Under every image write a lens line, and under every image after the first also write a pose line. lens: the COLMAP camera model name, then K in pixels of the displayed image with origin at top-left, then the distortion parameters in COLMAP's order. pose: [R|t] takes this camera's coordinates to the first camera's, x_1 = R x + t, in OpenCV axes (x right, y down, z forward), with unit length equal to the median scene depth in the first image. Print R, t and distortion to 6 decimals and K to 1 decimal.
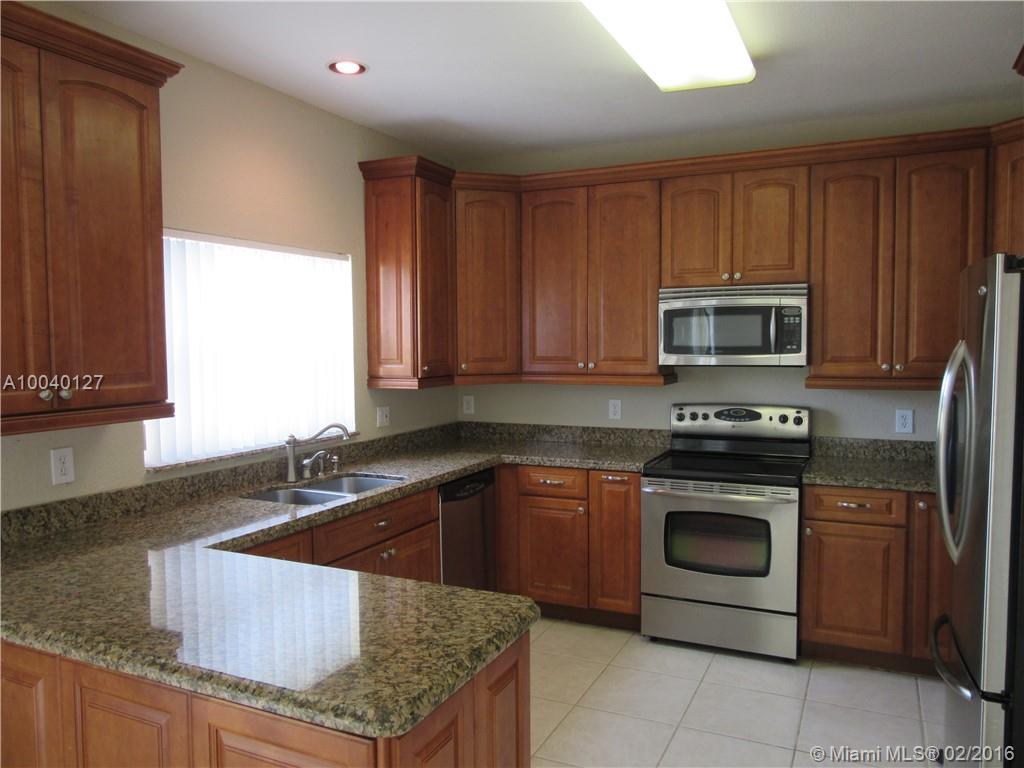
lens RADIAL K [[767.1, 0, 512.9], [0, 767.1, 388.2], [0, 0, 1]] dist [-0.041965, 0.035287]
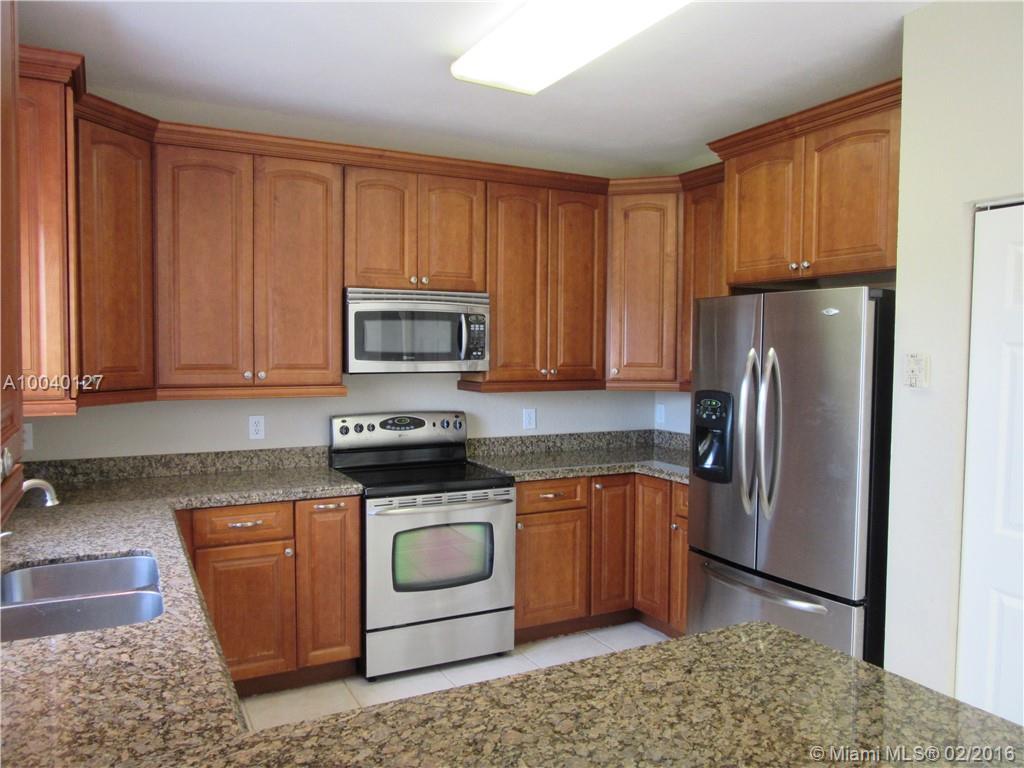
lens RADIAL K [[767.1, 0, 514.0], [0, 767.1, 386.8], [0, 0, 1]] dist [-0.041965, 0.035287]
pose [[0.597490, -0.028085, 0.801384, -0.422258], [0.038860, 0.999226, 0.006046, -0.012365], [-0.800934, 0.027529, 0.598119, 0.323200]]
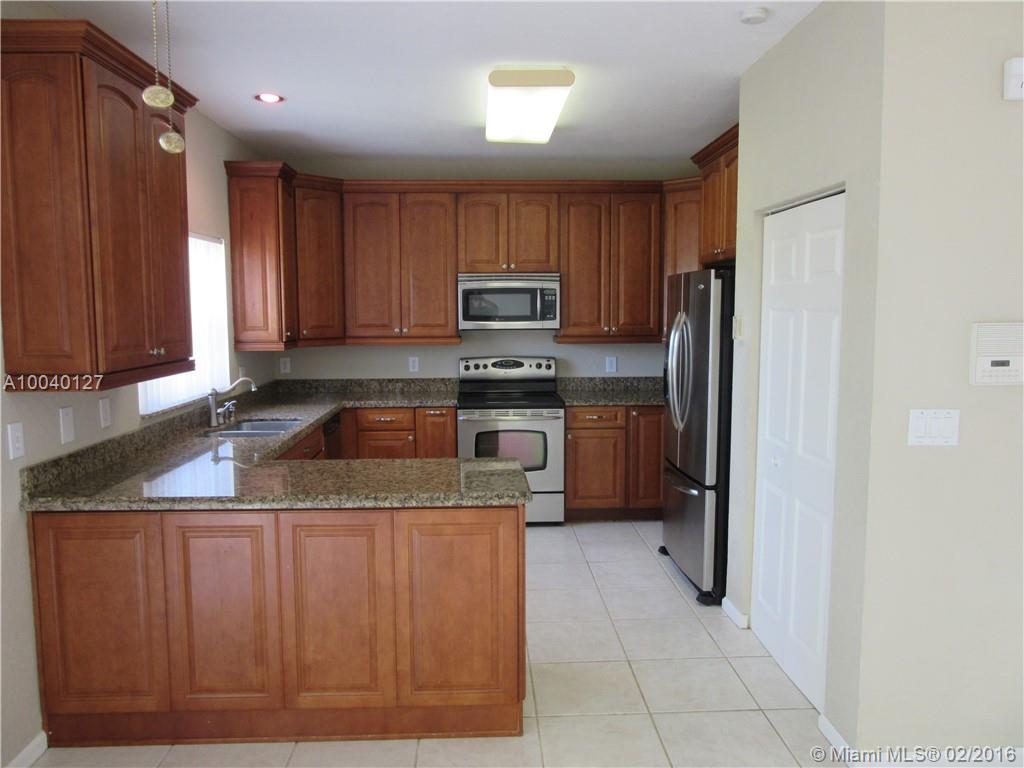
lens RADIAL K [[767.1, 0, 515.0], [0, 767.1, 389.7], [0, 0, 1]] dist [-0.041965, 0.035287]
pose [[0.881136, -0.046040, 0.470616, -0.385094], [0.026802, 0.998512, 0.047502, 0.015698], [-0.472103, -0.029243, 0.881058, -0.271440]]
